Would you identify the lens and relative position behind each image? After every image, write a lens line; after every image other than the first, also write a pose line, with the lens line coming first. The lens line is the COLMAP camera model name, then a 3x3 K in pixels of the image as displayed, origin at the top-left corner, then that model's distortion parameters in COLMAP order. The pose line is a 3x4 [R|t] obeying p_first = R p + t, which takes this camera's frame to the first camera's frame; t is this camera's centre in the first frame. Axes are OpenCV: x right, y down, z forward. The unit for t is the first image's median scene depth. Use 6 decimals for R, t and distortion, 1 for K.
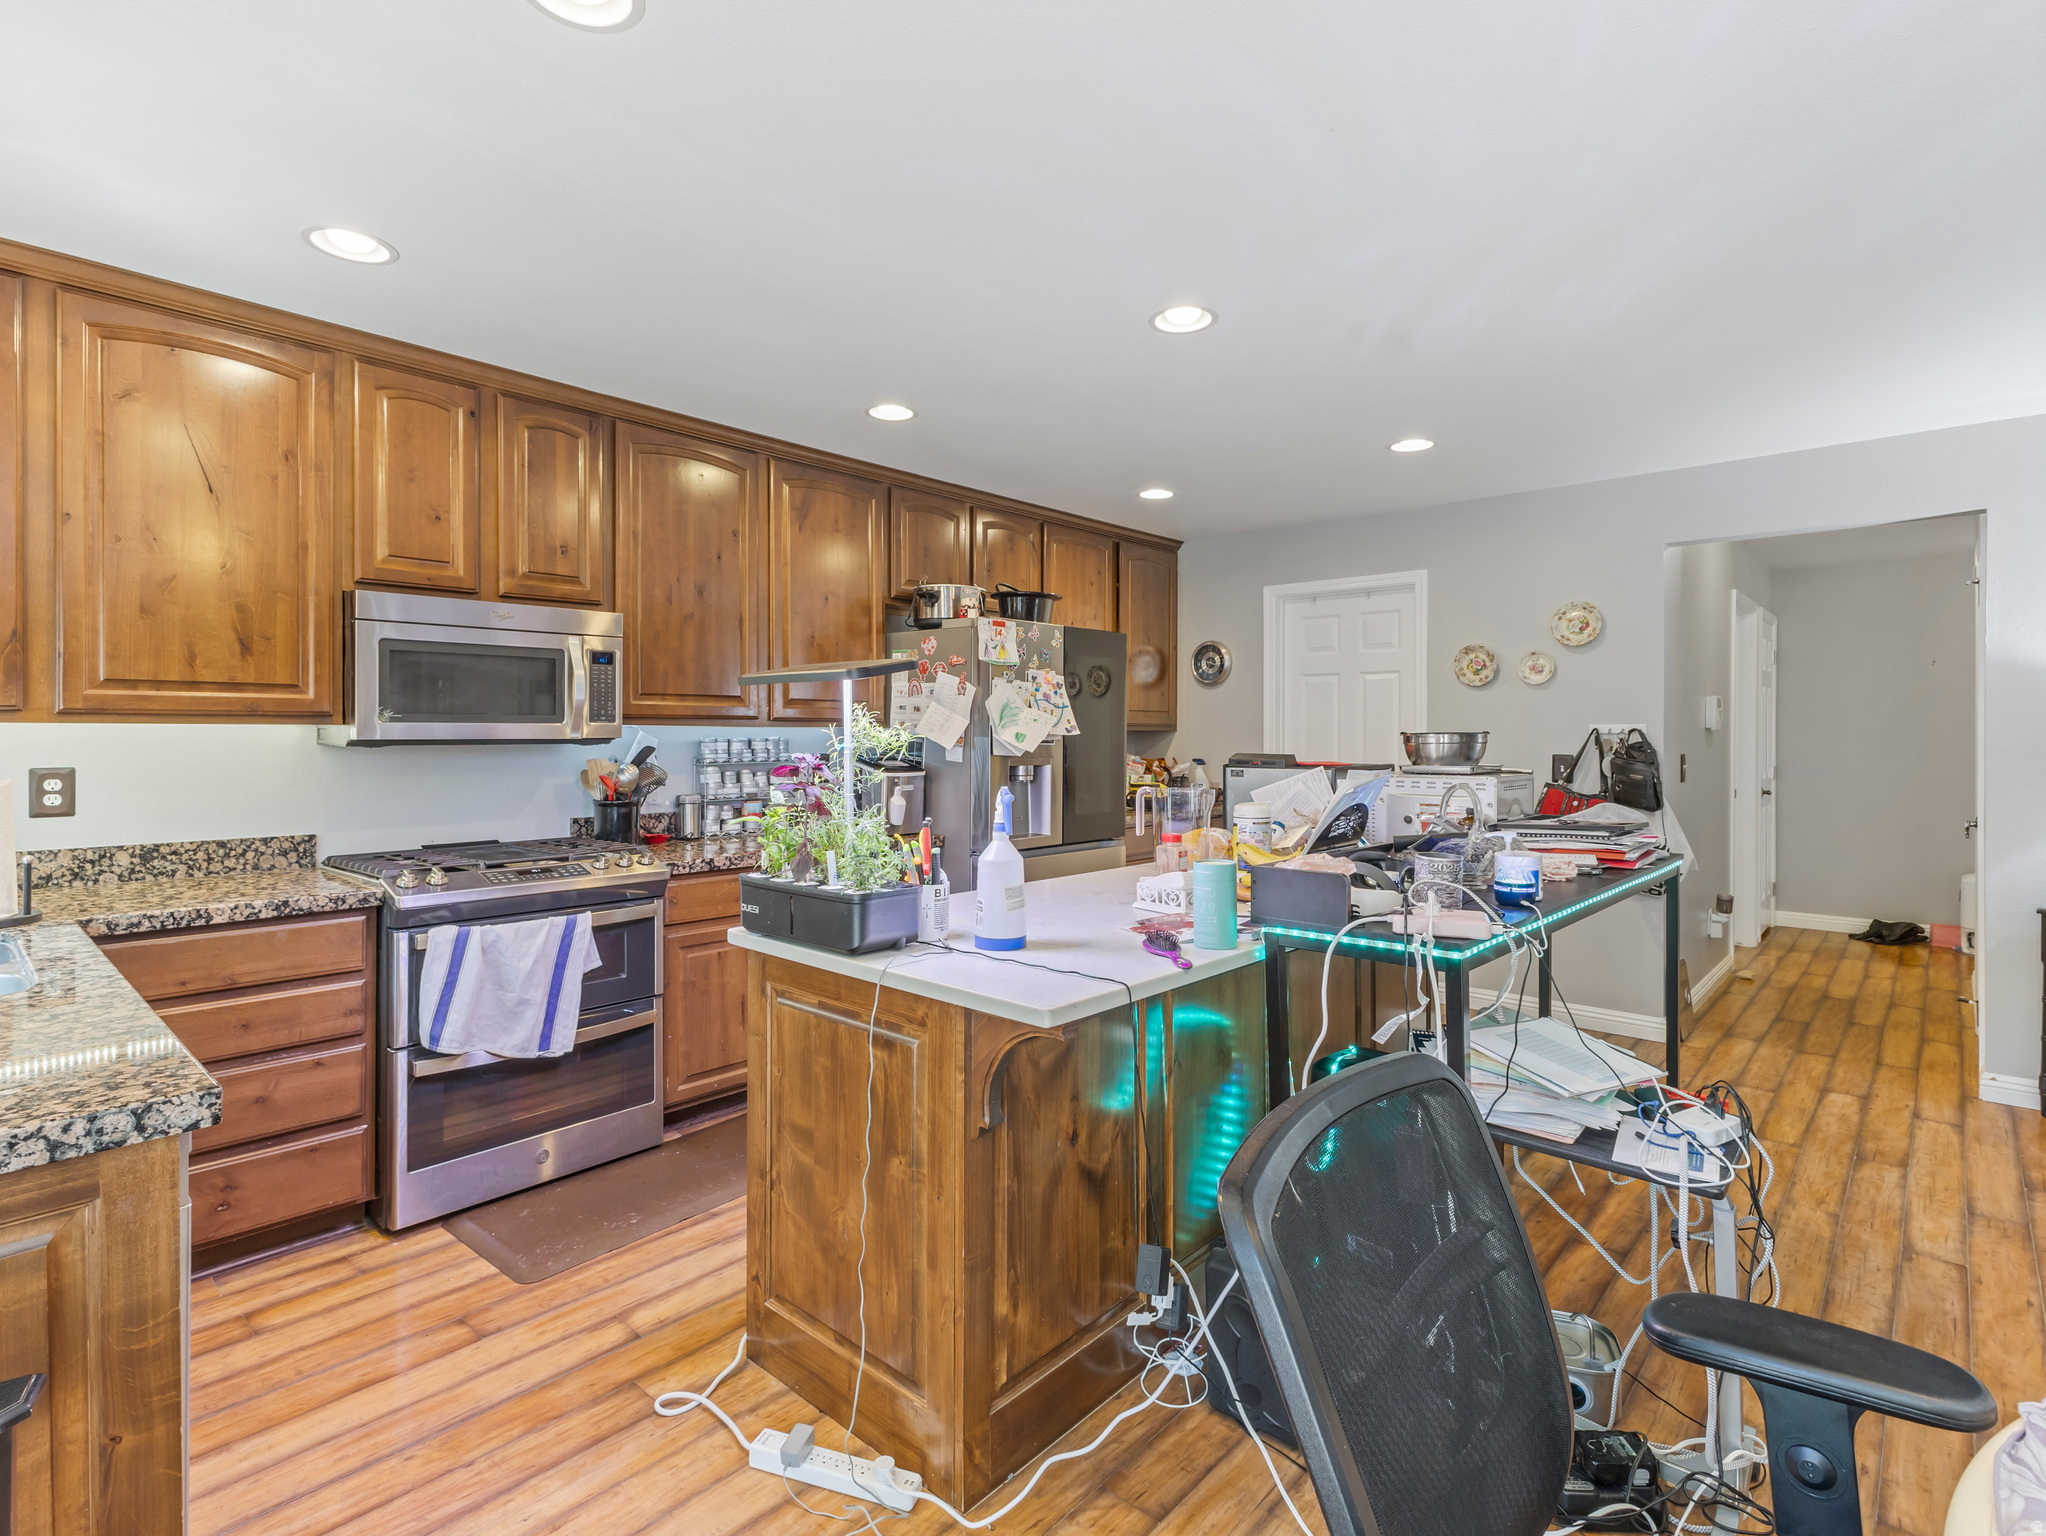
lens RADIAL K [[1025.7, 0, 1022.3], [0, 1025.7, 745.9], [0, 0, 1]] dist [0.010463, -0.001883]
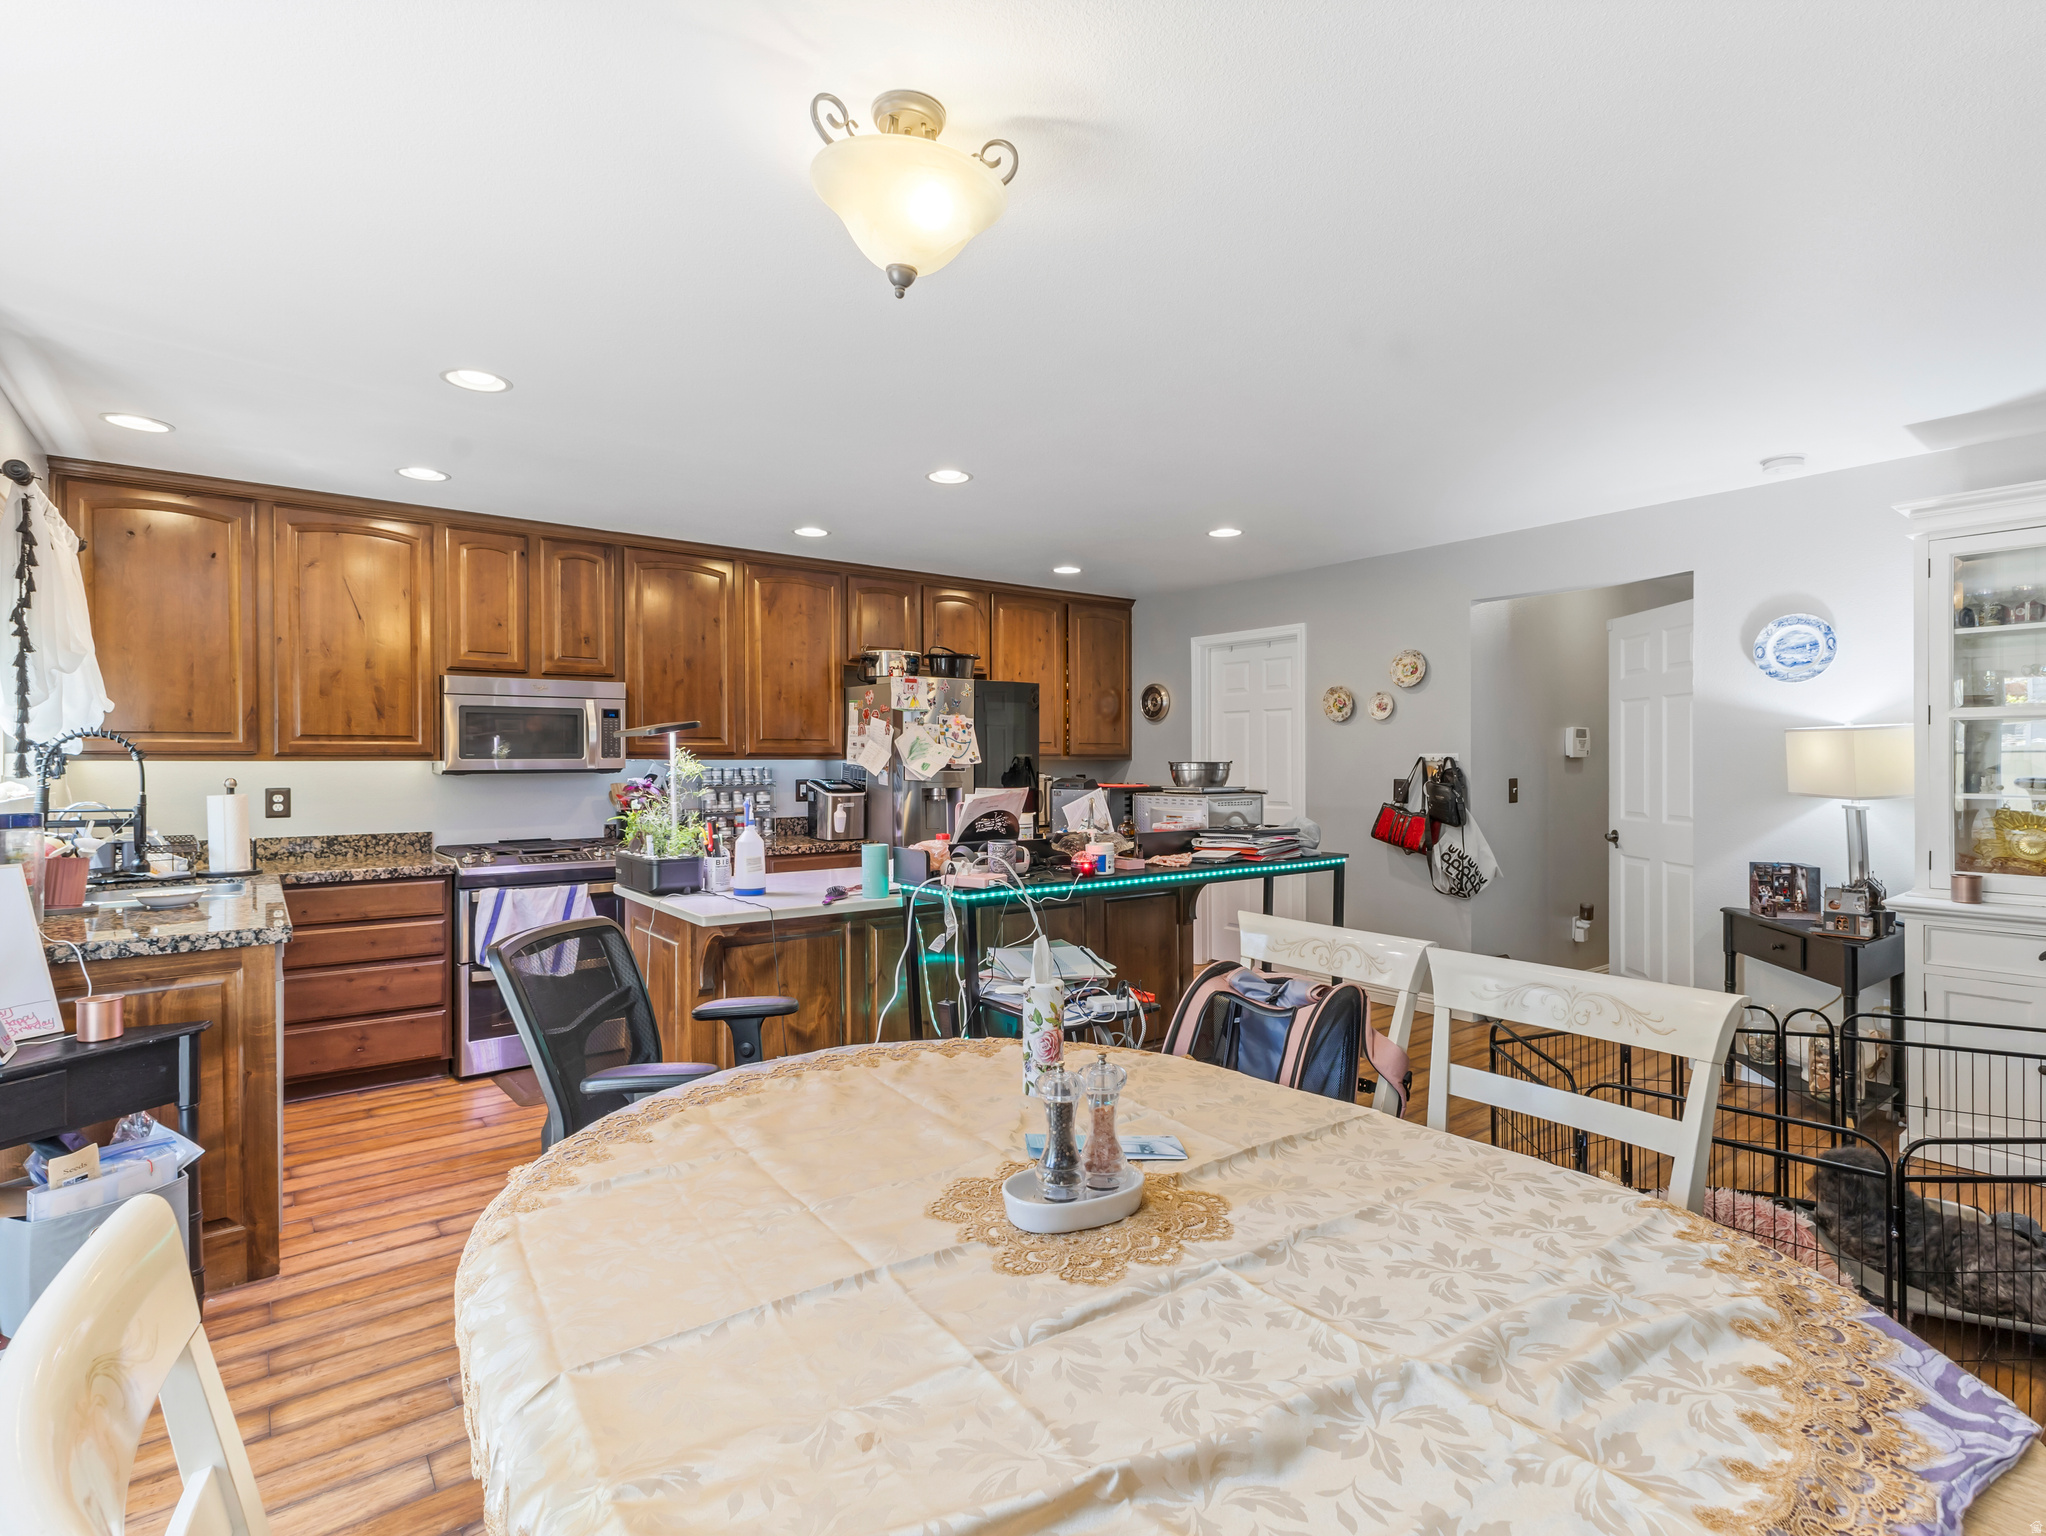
lens RADIAL K [[1025.7, 0, 1024.4], [0, 1025.7, 776.0], [0, 0, 1]] dist [0.010463, -0.001883]
pose [[0.984061, -0.002256, -0.177819, 0.462342], [0.002749, 0.999993, 0.002525, 0.000926], [0.177812, -0.002973, 0.984060, -0.357954]]
